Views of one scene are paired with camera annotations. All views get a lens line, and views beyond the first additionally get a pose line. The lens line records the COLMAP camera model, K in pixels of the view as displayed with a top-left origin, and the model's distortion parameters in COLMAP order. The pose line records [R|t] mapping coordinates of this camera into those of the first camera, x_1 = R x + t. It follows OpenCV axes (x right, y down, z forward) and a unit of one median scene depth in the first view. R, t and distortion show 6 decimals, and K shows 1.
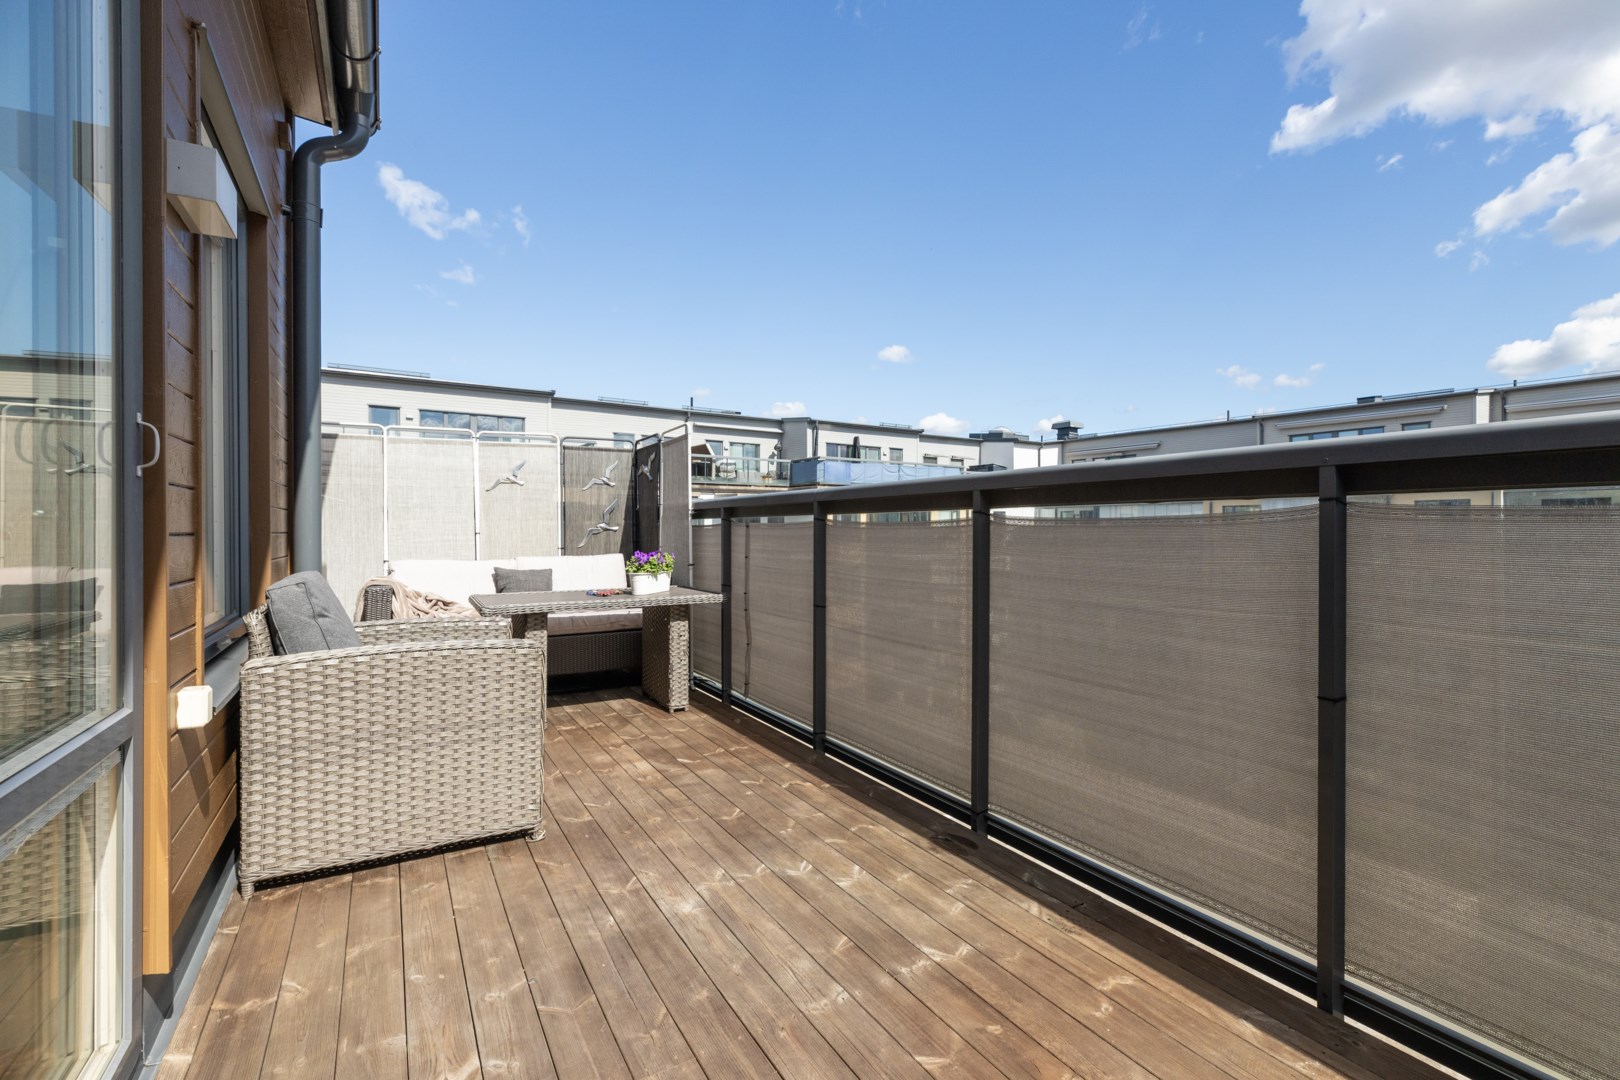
lens RADIAL K [[720.1, 0, 808.3], [0, 720.1, 530.5], [0, 0, 1]] dist [-0.001627, 0.000013]
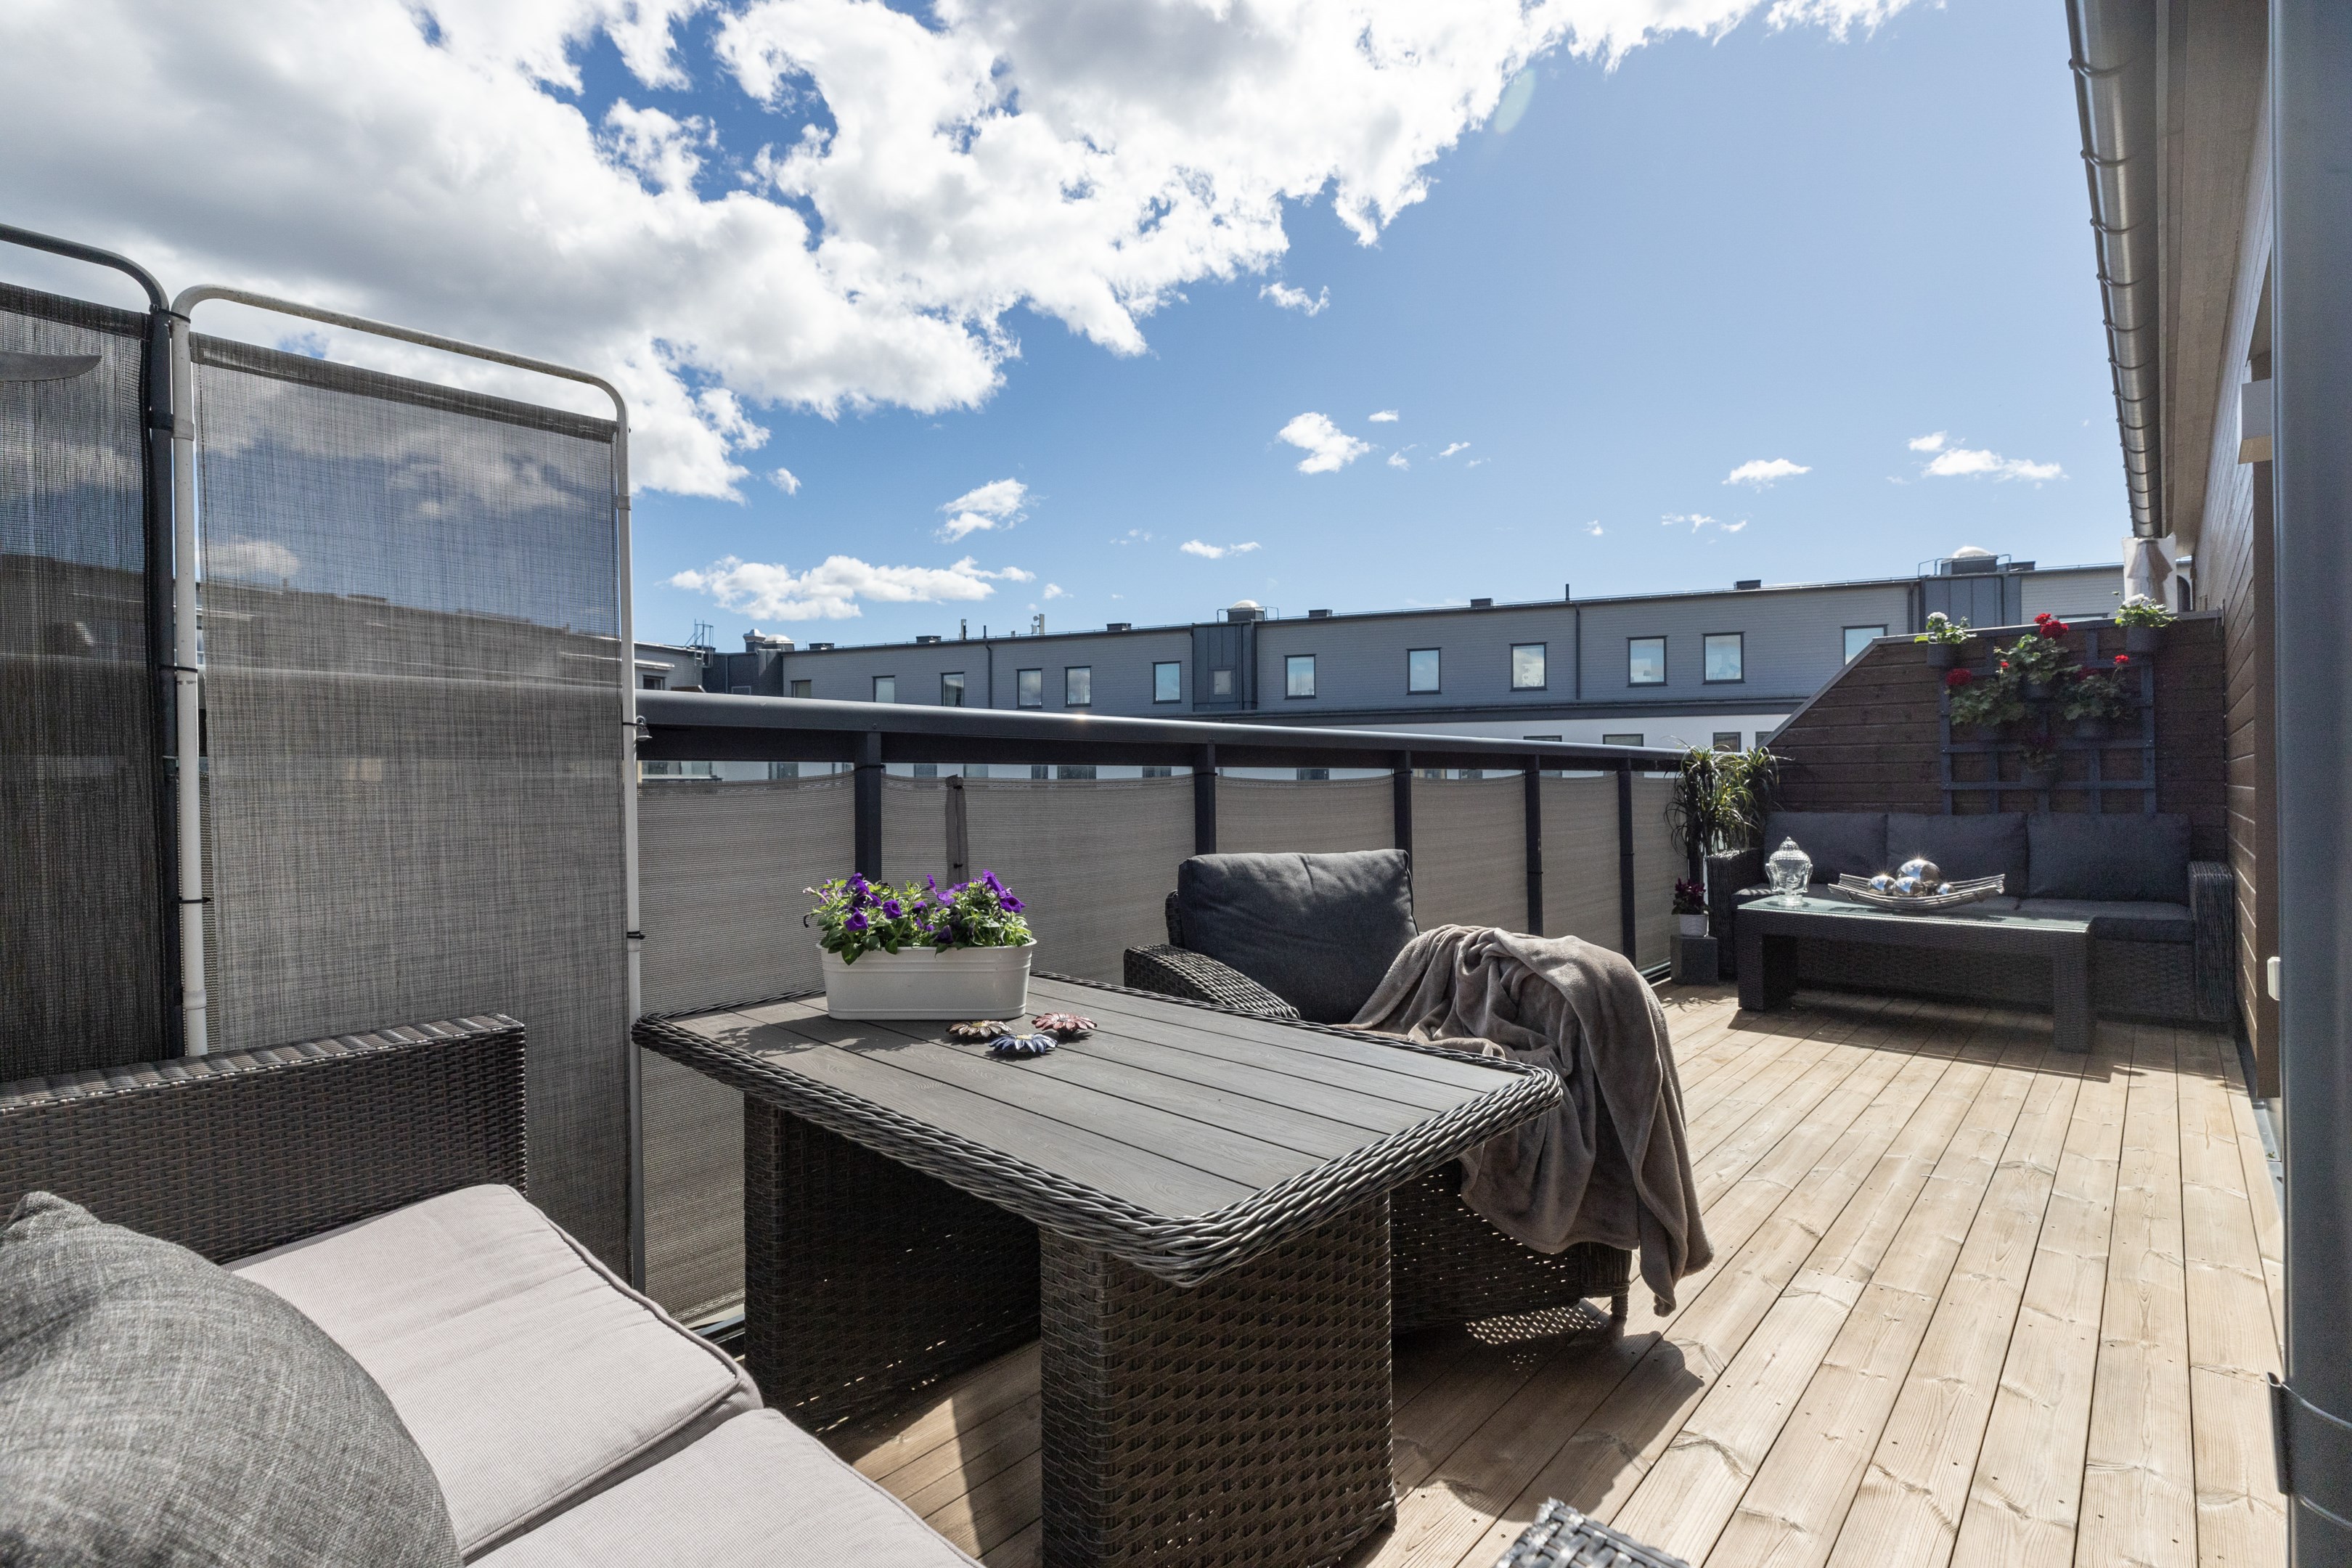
lens RADIAL K [[1045.5, 0, 1173.5], [0, 1045.5, 770.2], [0, 0, 1]] dist [-0.001627, 0.000013]
pose [[-0.273710, 0.026407, 0.961450, -0.813192], [0.018983, 0.999577, -0.022050, -0.000688], [-0.961625, 0.012216, -0.274095, 1.291497]]
